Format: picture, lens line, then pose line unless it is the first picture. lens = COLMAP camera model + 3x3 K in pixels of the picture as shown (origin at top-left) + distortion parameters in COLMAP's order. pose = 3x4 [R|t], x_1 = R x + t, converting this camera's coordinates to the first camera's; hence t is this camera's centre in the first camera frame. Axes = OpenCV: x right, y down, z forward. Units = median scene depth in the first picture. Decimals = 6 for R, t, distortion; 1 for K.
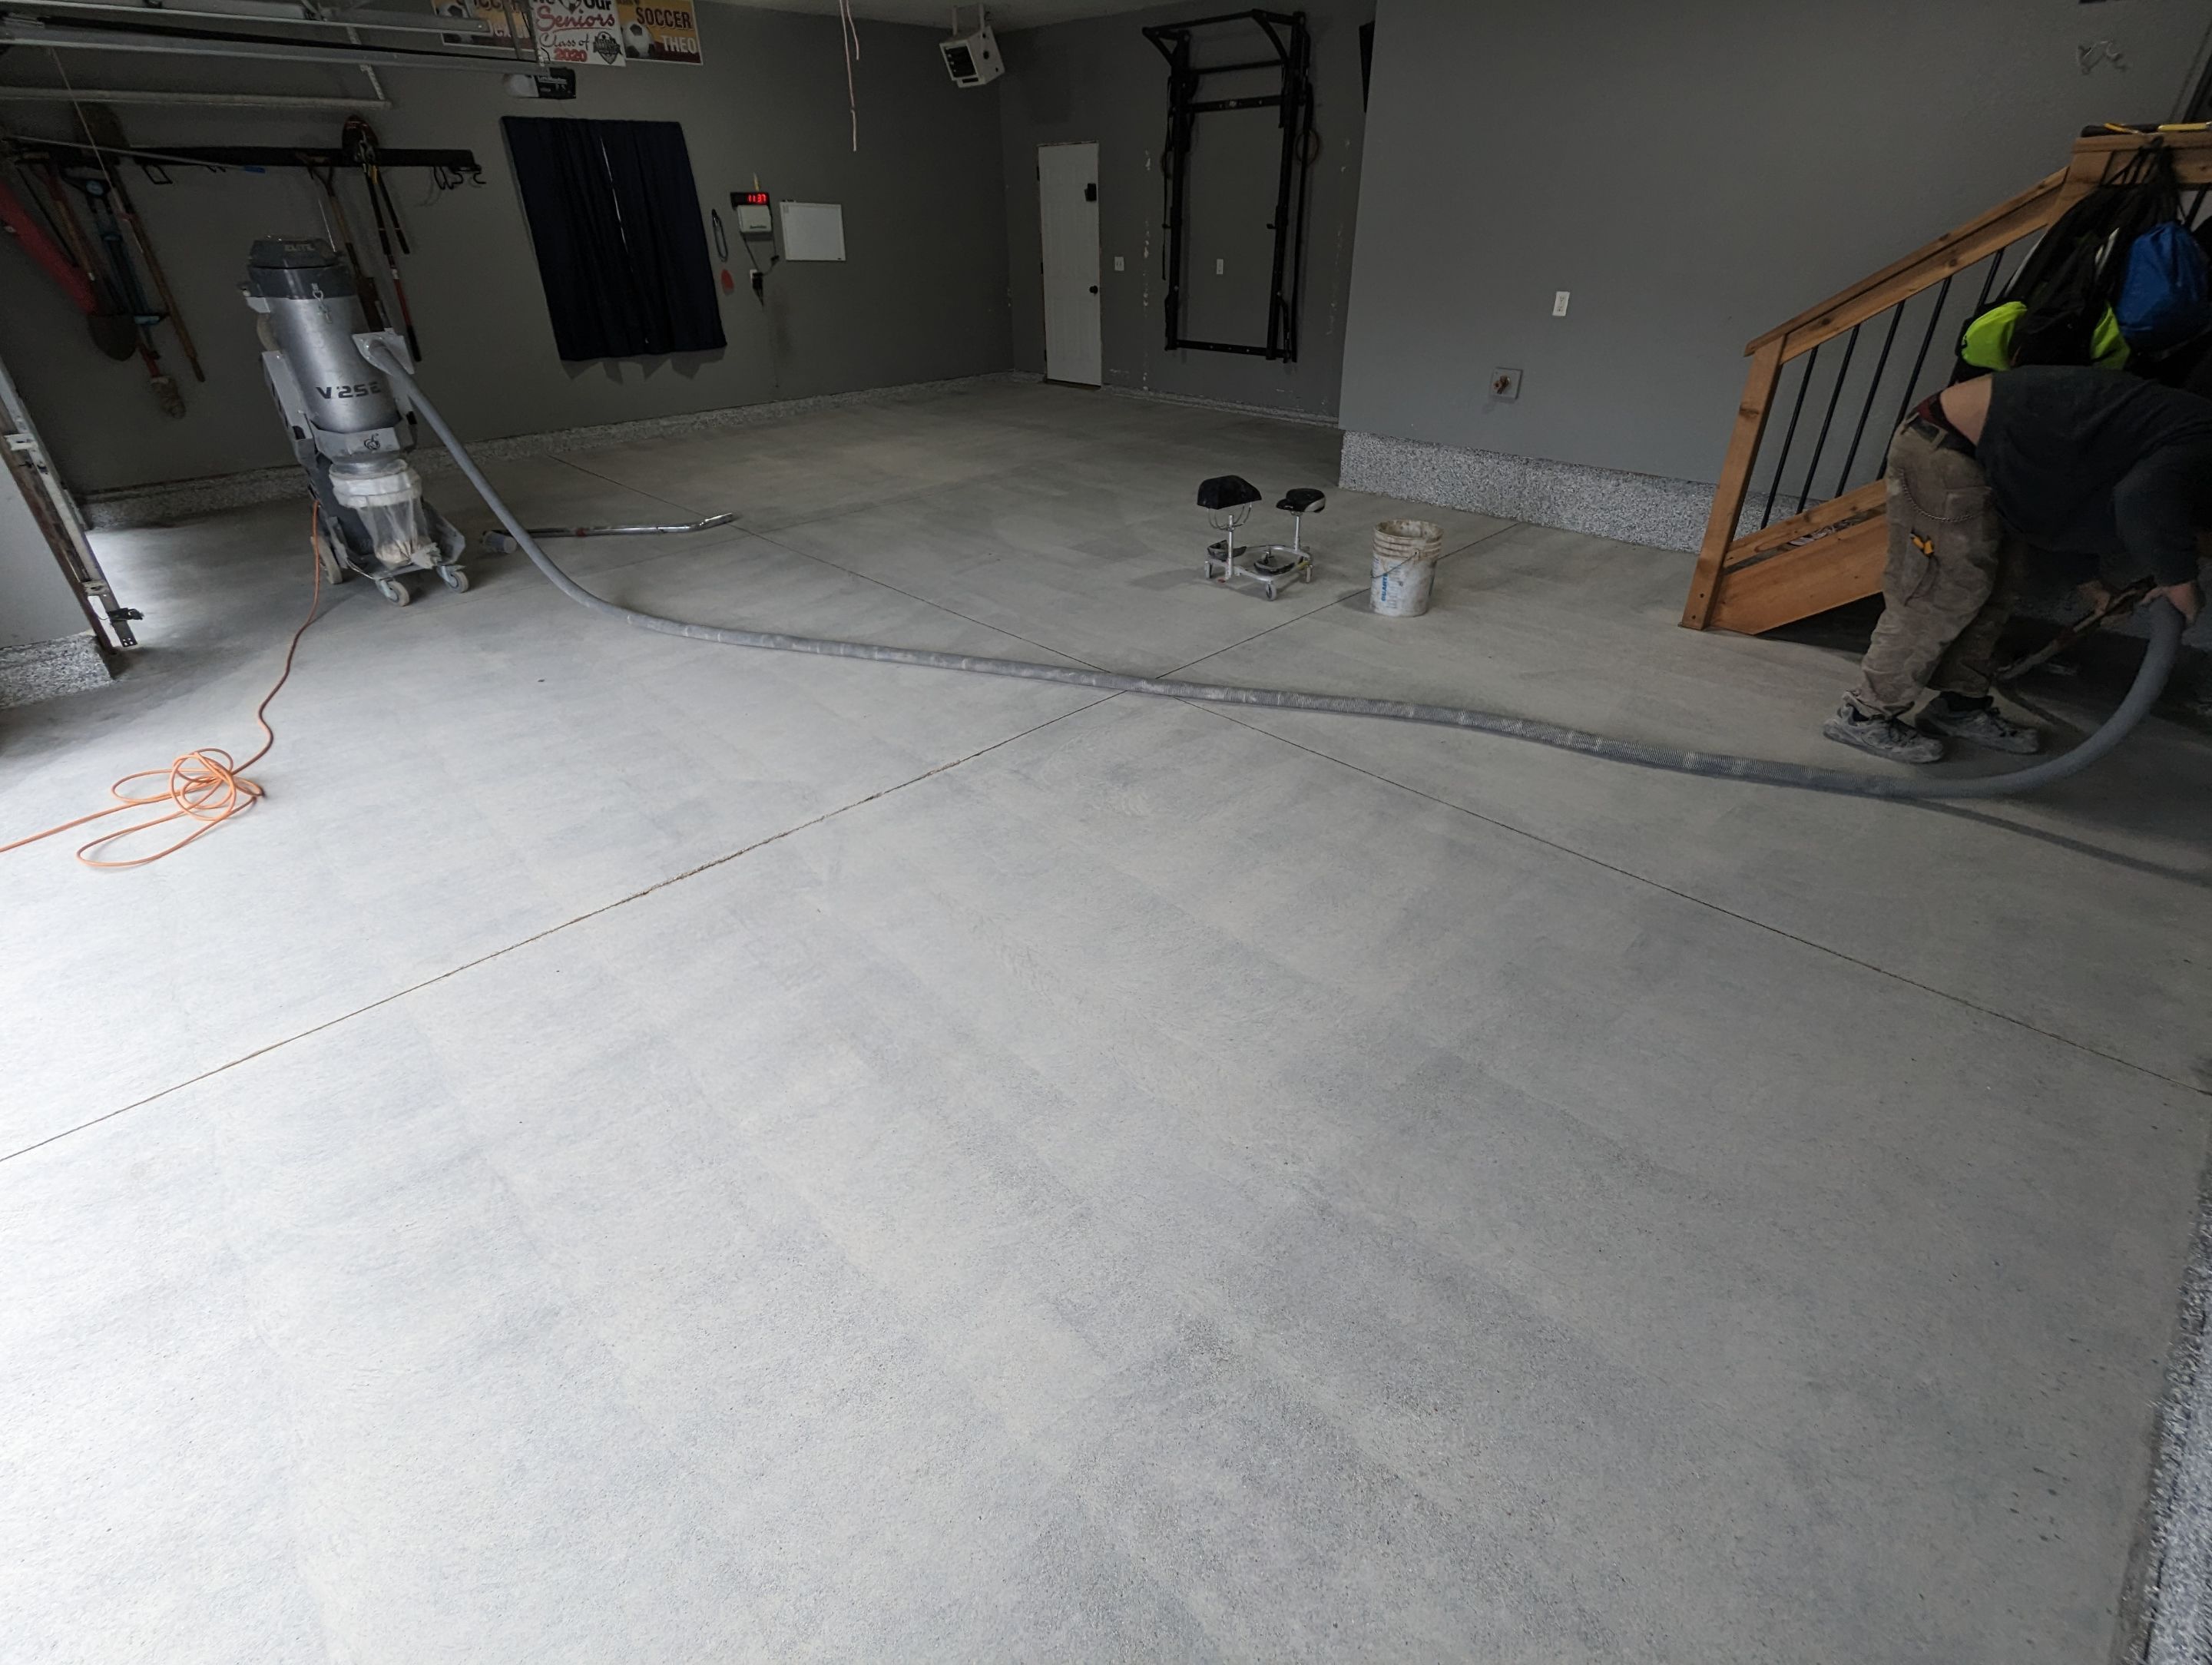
lens RADIAL K [[1051.2, 0, 1111.5], [0, 1051.2, 828.7], [0, 0, 1]] dist [-0.002024, 0.000695]
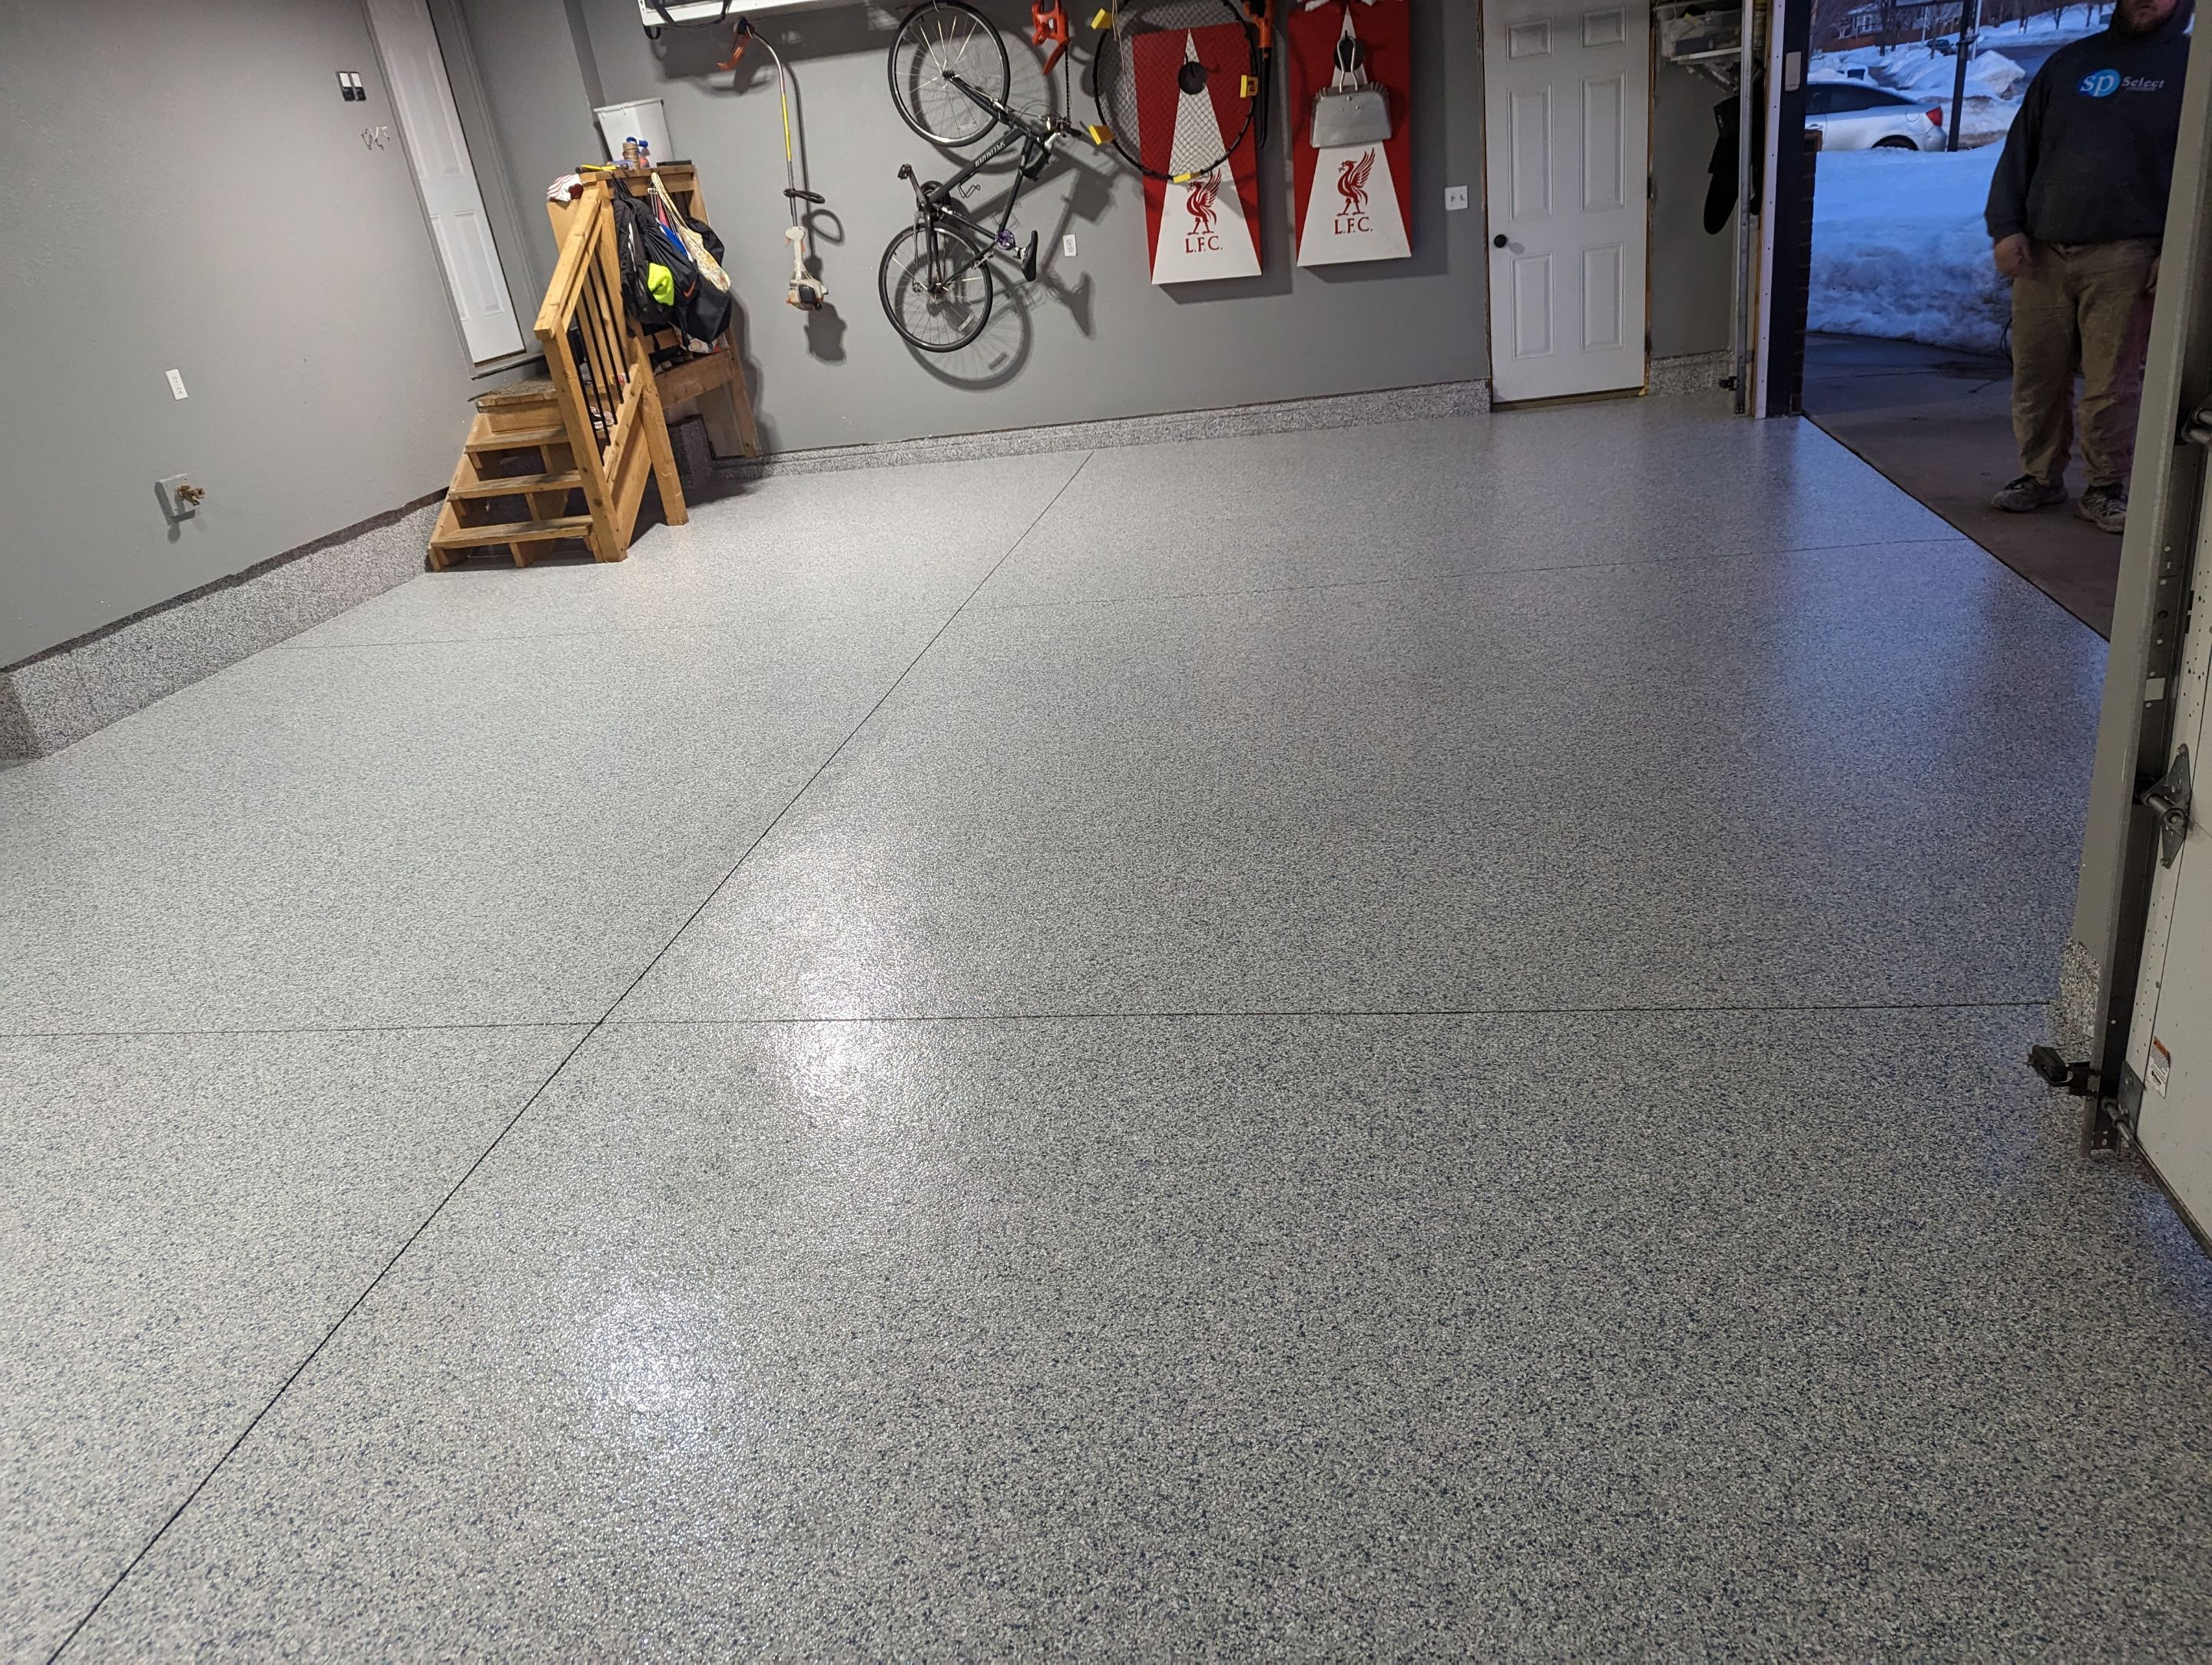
lens RADIAL K [[1551.6, 0, 1167.5], [0, 1551.6, 833.8], [0, 0, 1]] dist [0.002250, -0.000148]
pose [[-0.609848, -0.252452, 0.751235, -0.693111], [0.504459, 0.607424, 0.613642, -0.449730], [-0.611233, 0.753196, -0.243084, 0.767175]]
